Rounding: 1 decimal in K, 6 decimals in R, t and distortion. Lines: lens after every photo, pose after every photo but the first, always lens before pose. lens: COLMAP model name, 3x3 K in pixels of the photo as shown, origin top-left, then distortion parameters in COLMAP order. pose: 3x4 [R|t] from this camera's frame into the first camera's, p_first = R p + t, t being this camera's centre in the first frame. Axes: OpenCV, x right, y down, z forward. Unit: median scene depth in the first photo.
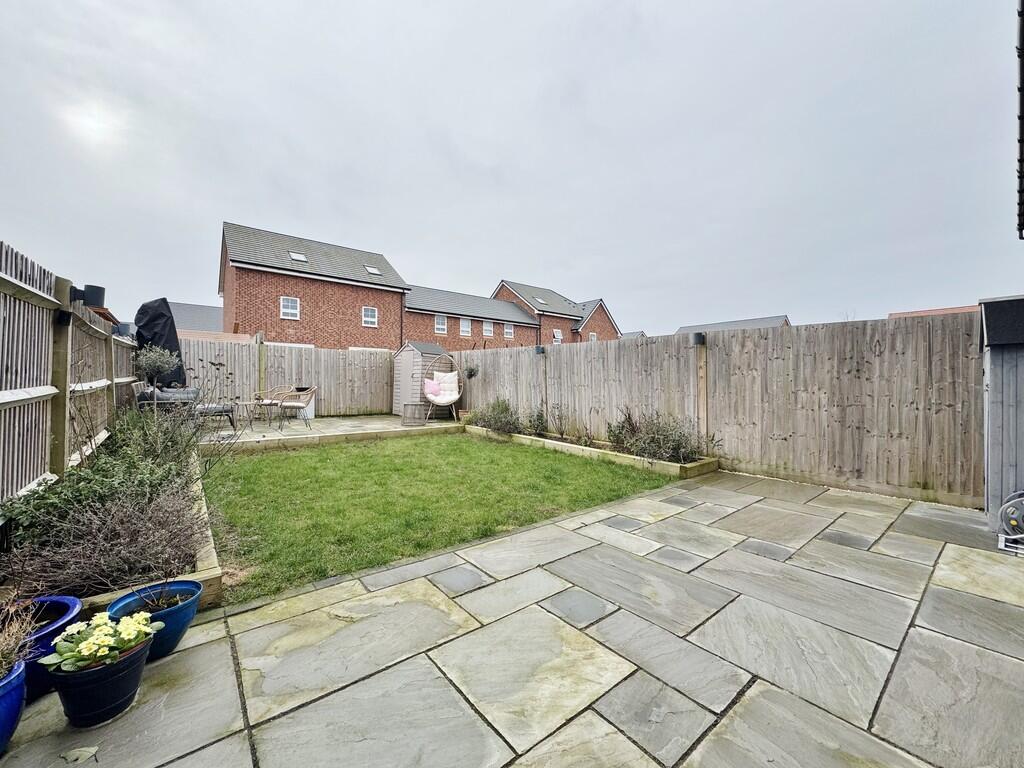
lens RADIAL K [[403.9, 0, 512.0], [0, 403.9, 384.0], [0, 0, 1]] dist [-0.001913, -0.000123]
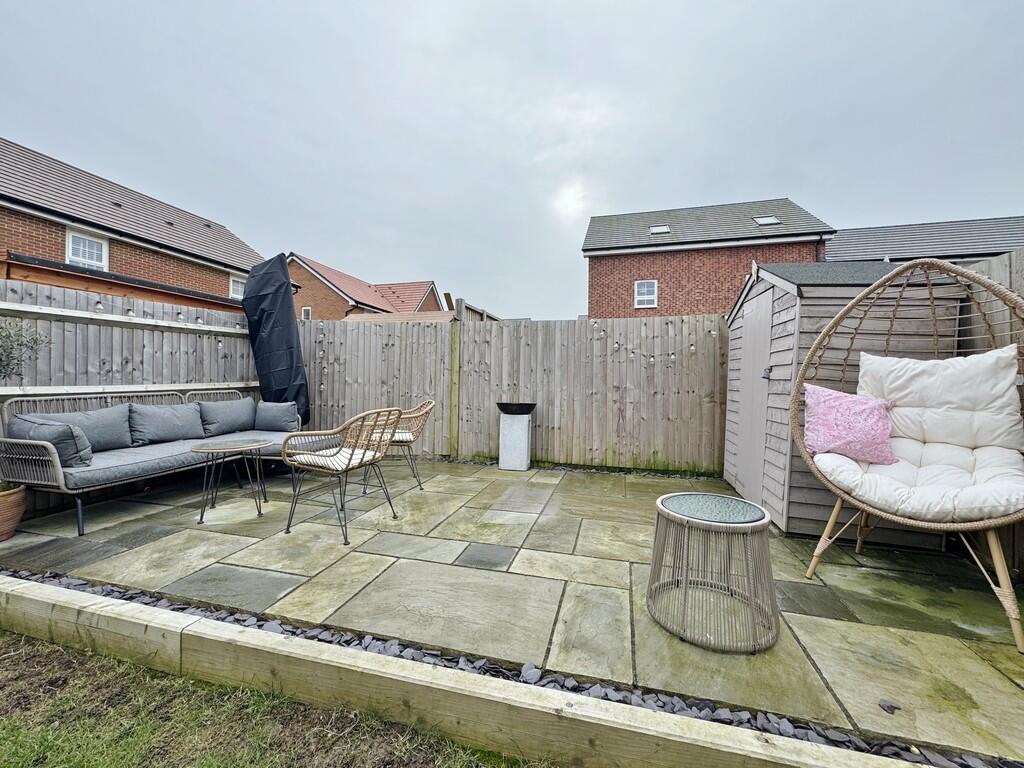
lens RADIAL K [[403.9, 0, 512.0], [0, 403.9, 384.0], [0, 0, 1]] dist [-0.001913, -0.000123]
pose [[0.583279, 0.001169, -0.812271, -0.110211], [-0.006894, 0.999970, -0.003511, -0.010393], [0.812243, 0.007647, 0.583269, 0.638517]]
